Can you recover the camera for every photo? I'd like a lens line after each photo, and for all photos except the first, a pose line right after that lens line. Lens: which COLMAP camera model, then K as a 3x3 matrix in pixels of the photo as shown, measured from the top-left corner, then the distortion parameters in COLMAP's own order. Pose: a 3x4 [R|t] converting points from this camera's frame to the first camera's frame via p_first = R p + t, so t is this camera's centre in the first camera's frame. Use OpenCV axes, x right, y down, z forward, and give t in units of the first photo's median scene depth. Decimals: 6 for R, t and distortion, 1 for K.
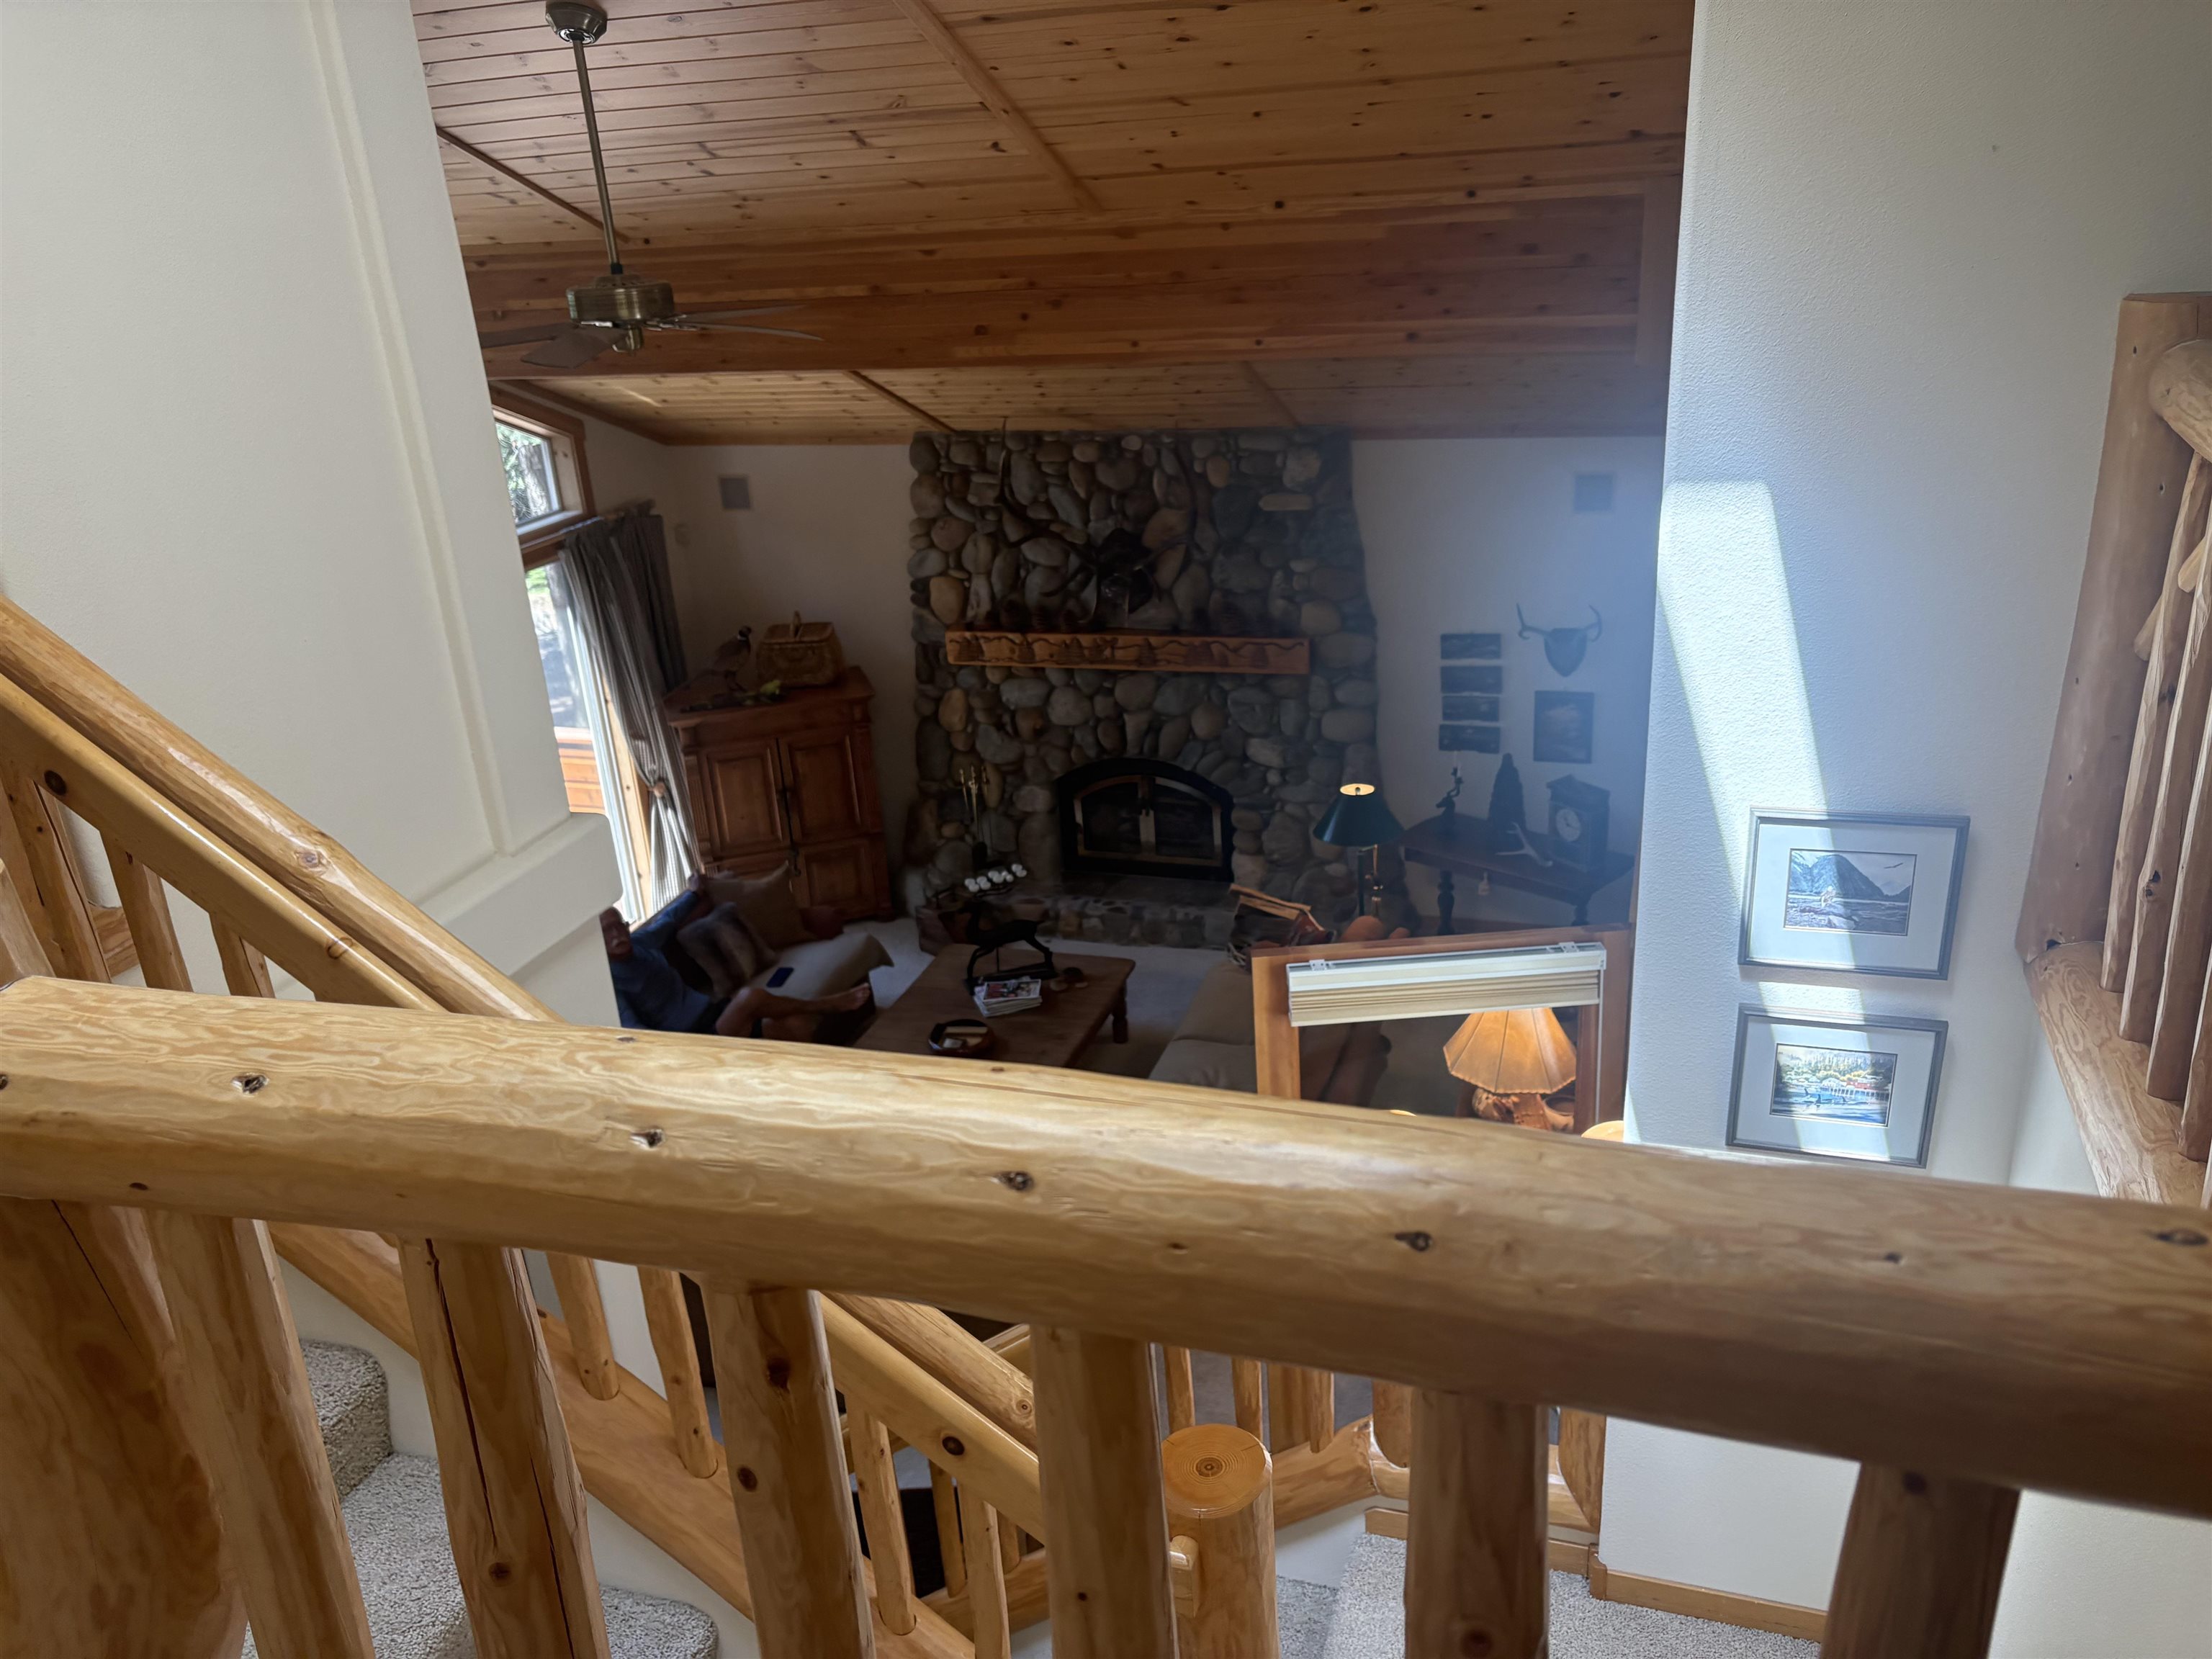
lens RADIAL K [[1685.7, 0, 1114.9], [0, 1685.7, 834.4], [0, 0, 1]] dist [0.022366, -0.010102]
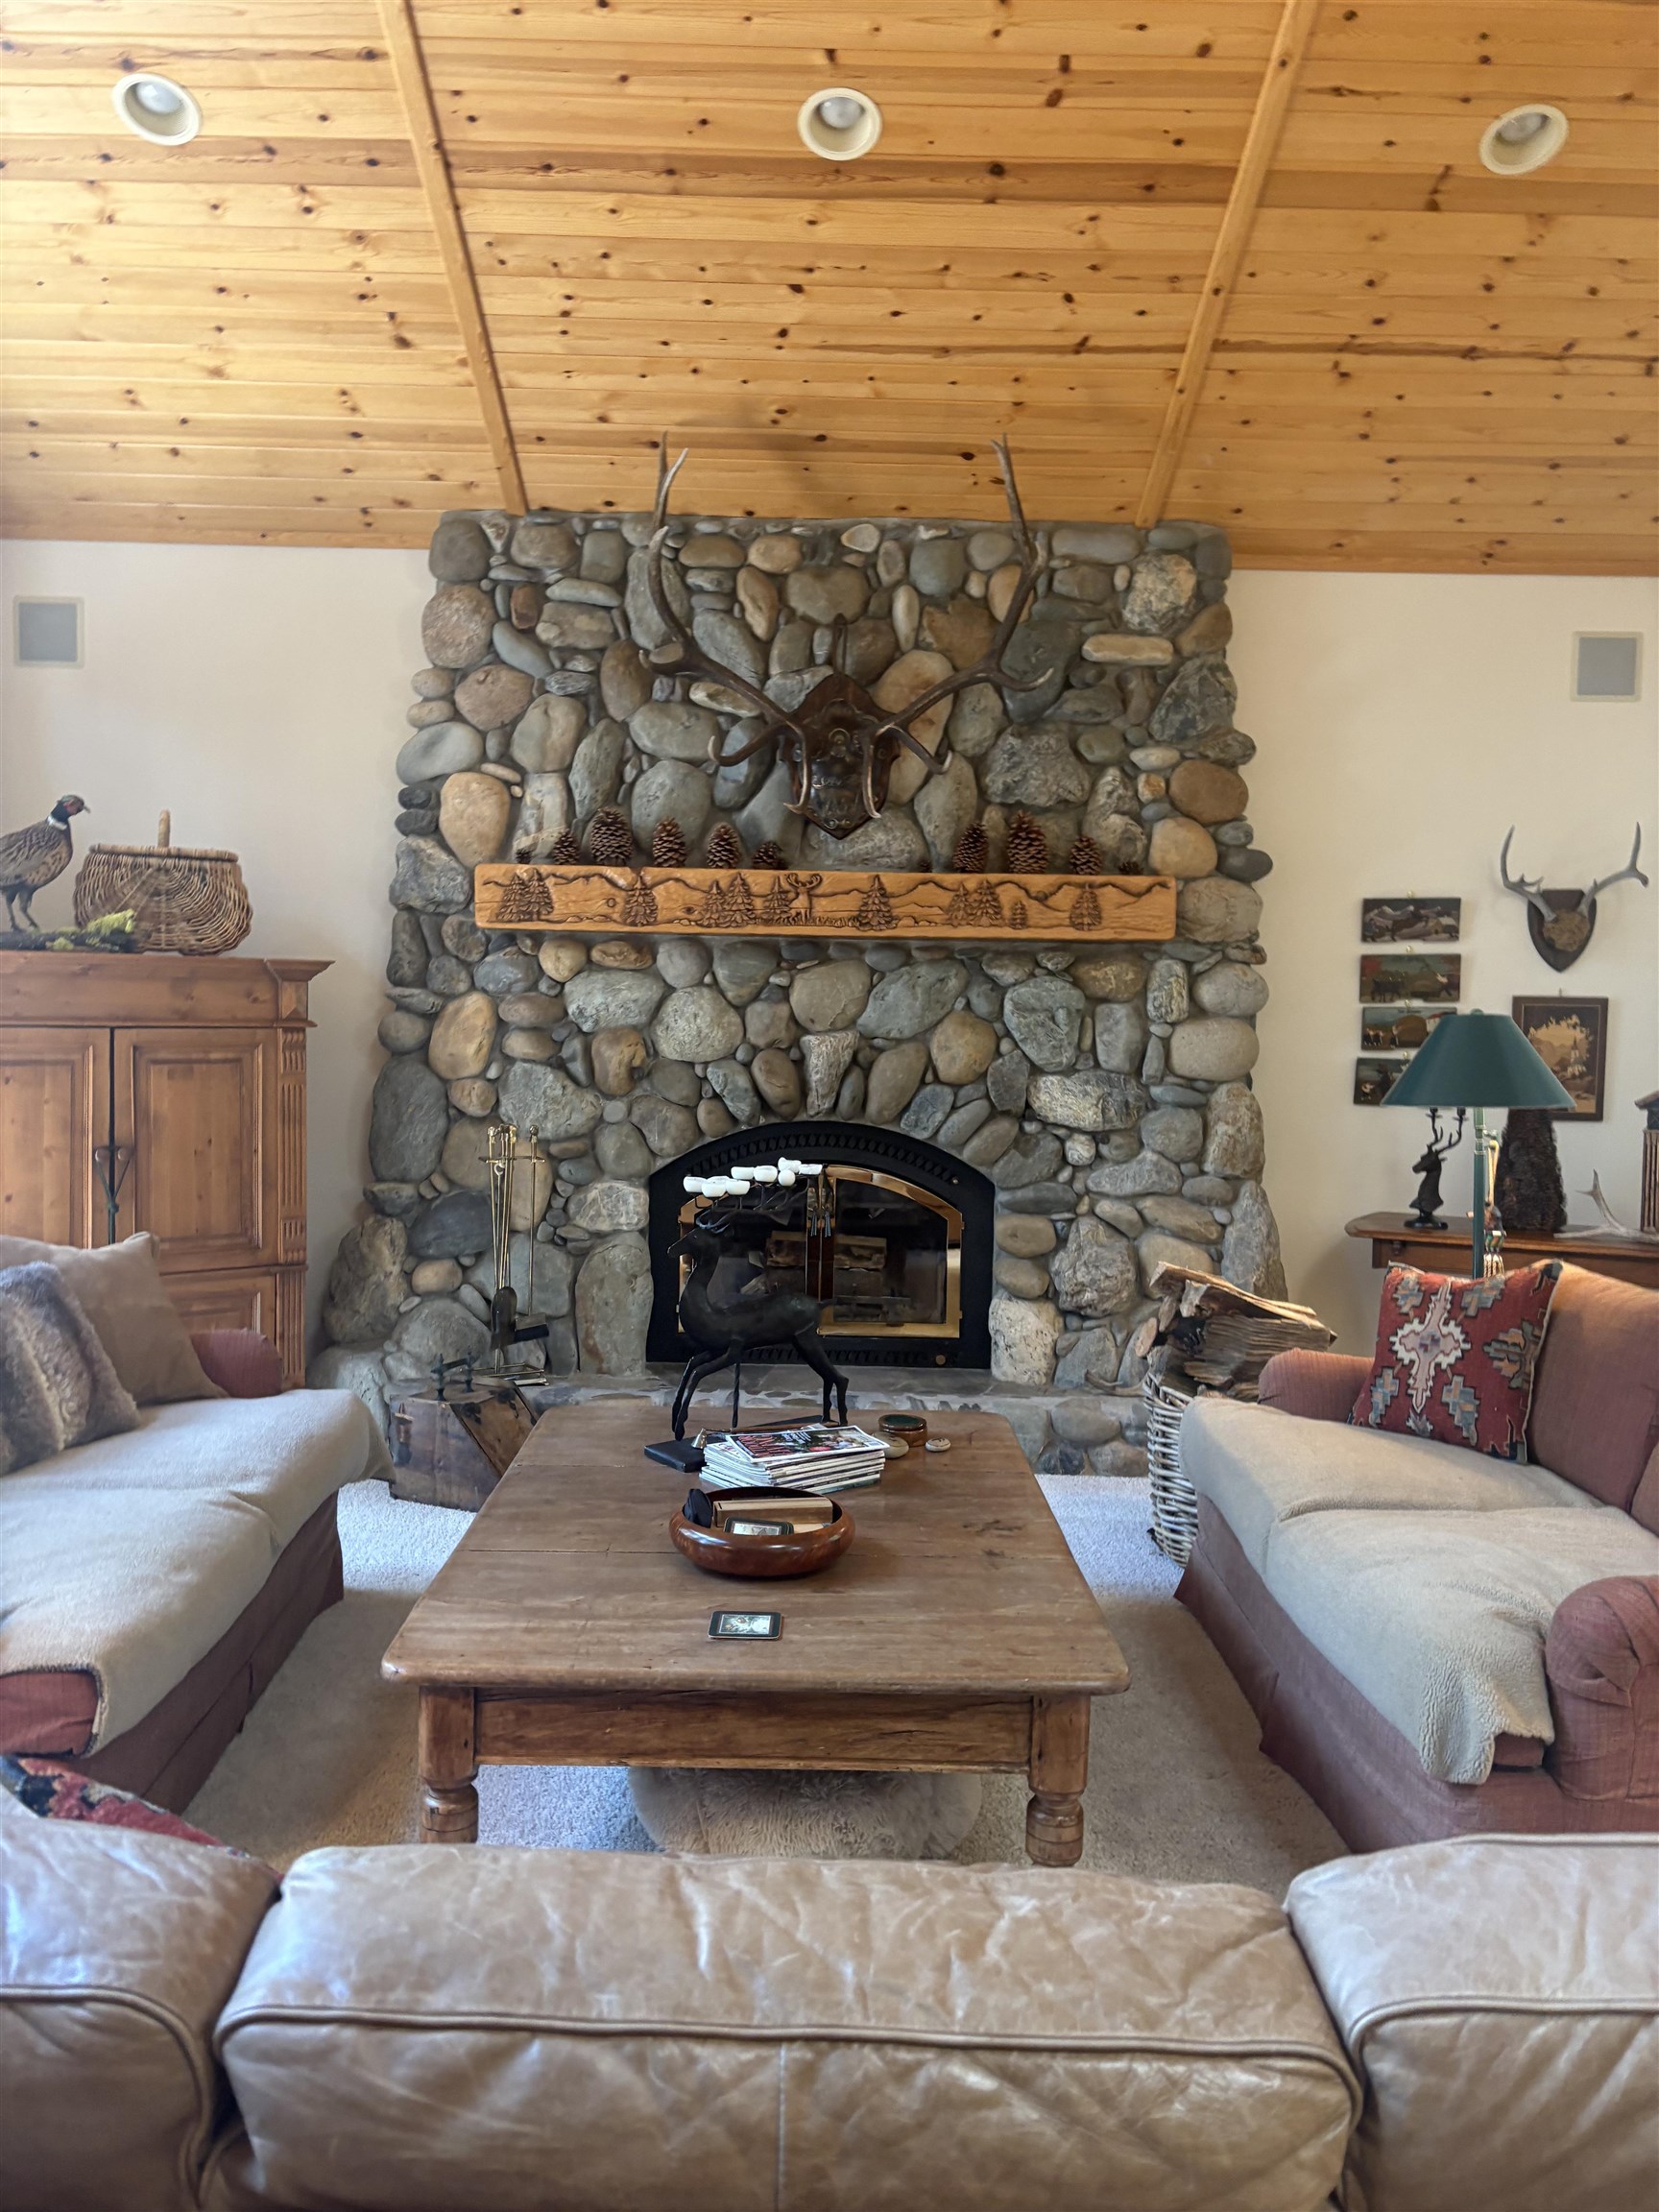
lens RADIAL K [[1685.7, 0, 818.6], [0, 1685.7, 1095.4], [0, 0, 1]] dist [0.022366, -0.010102]
pose [[0.944735, 0.063422, 0.321641, -0.167900], [0.045738, 0.946015, -0.320880, 0.124241], [-0.324628, 0.317858, 0.890833, 0.529500]]
